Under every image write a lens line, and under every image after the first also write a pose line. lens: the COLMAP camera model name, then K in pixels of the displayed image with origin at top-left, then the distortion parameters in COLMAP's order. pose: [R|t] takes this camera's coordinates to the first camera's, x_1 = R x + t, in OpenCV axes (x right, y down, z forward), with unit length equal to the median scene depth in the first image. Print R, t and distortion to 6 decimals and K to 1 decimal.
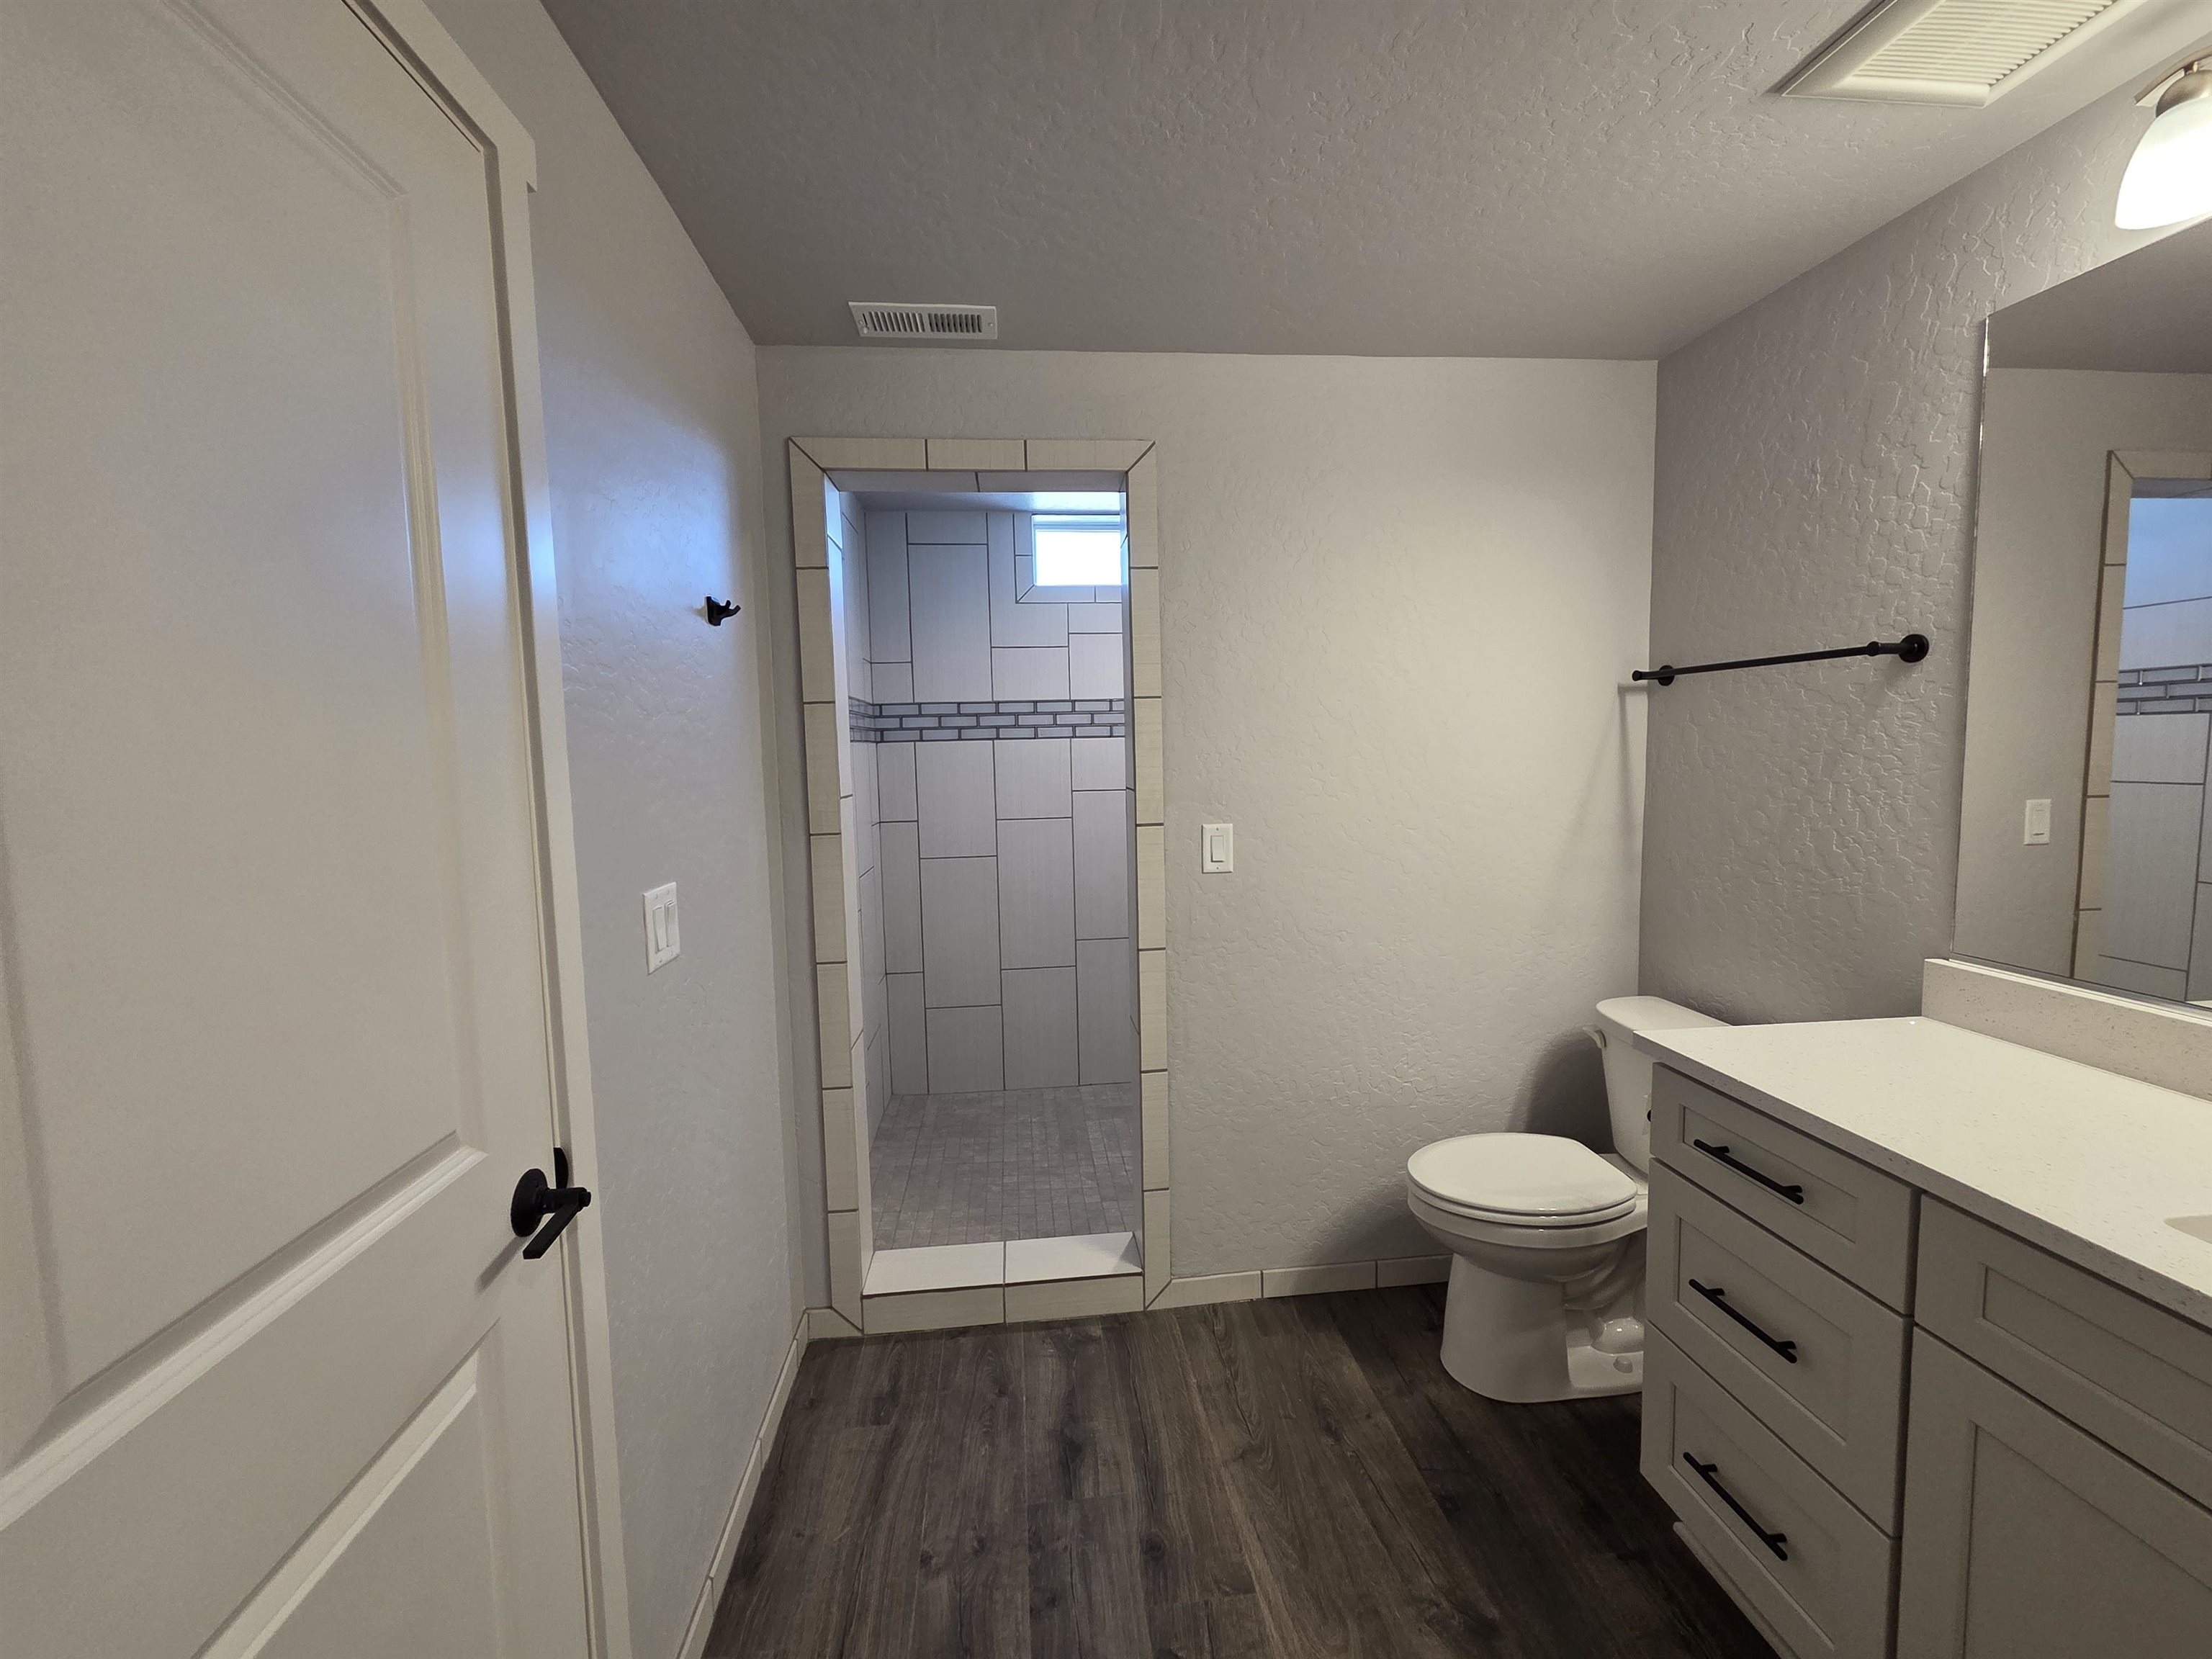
lens RADIAL K [[900.3, 0, 1108.0], [0, 900.3, 820.6], [0, 0, 1]] dist [0.004871, -0.000433]
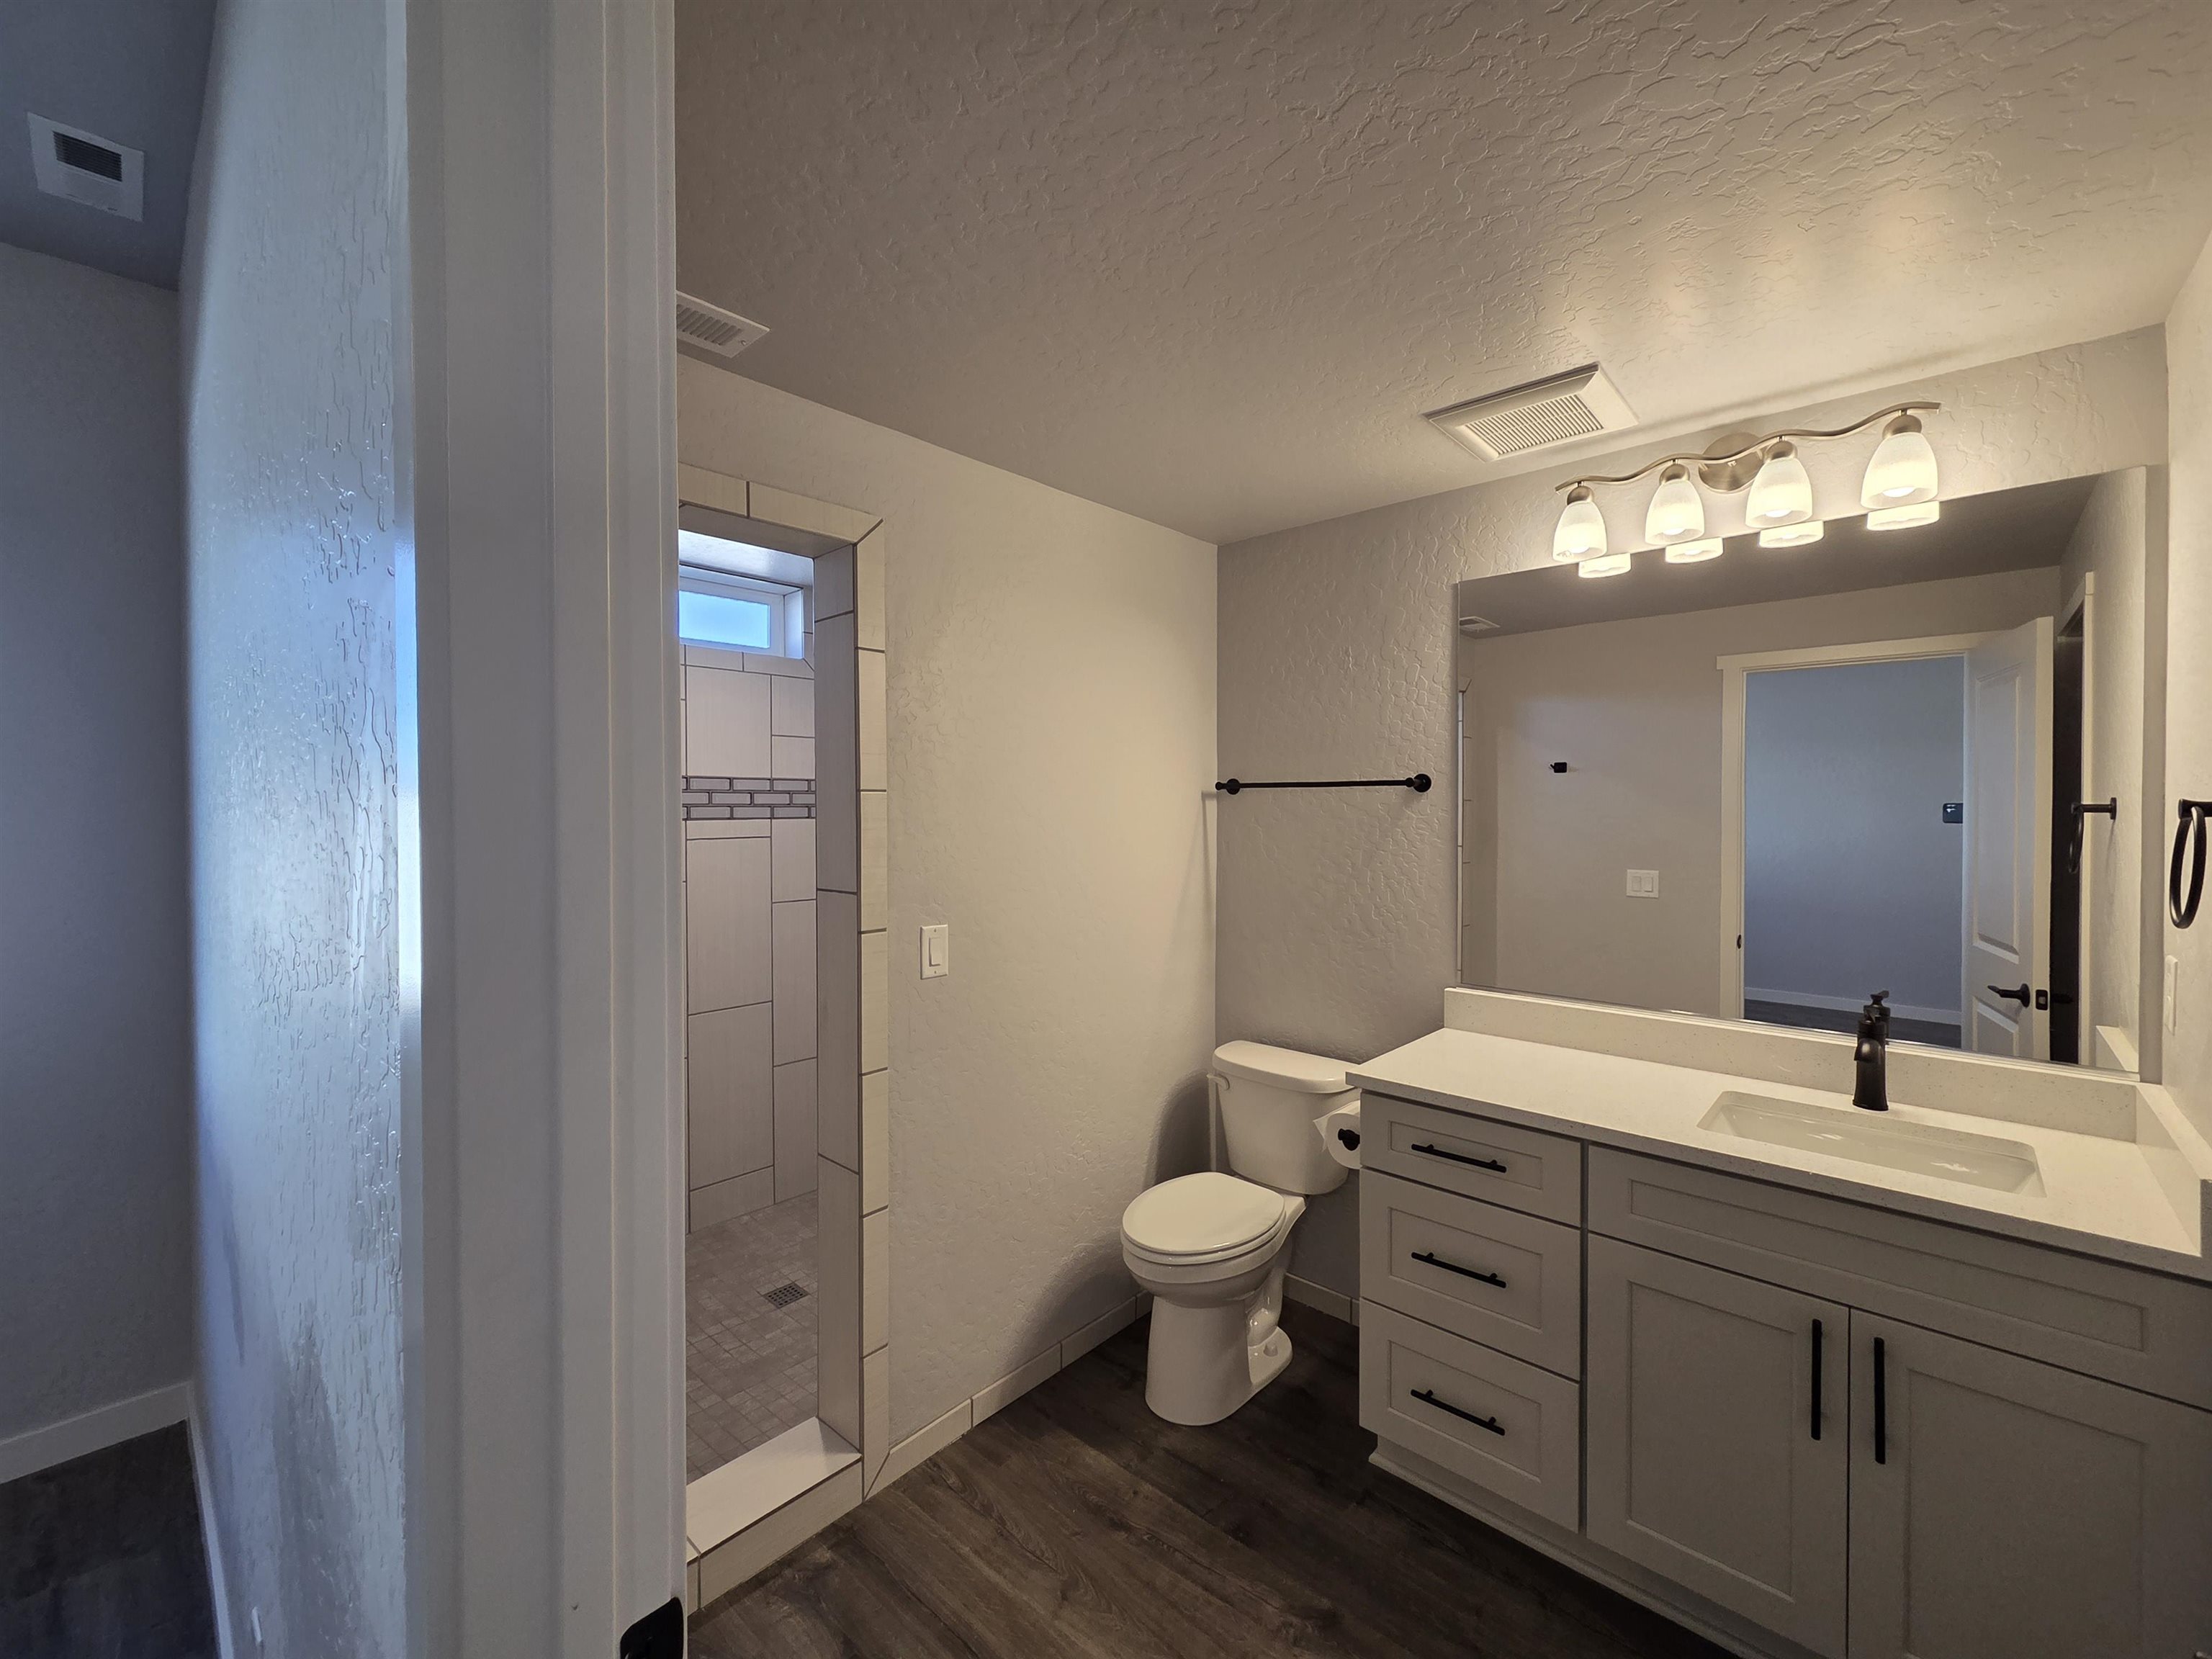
lens RADIAL K [[900.3, 0, 1108.0], [0, 900.3, 820.6], [0, 0, 1]] dist [0.004871, -0.000433]
pose [[0.749869, 0.011799, 0.661482, -0.392703], [0.039469, 0.997262, -0.062532, -0.041976], [-0.660408, 0.072999, 0.747350, 0.174000]]
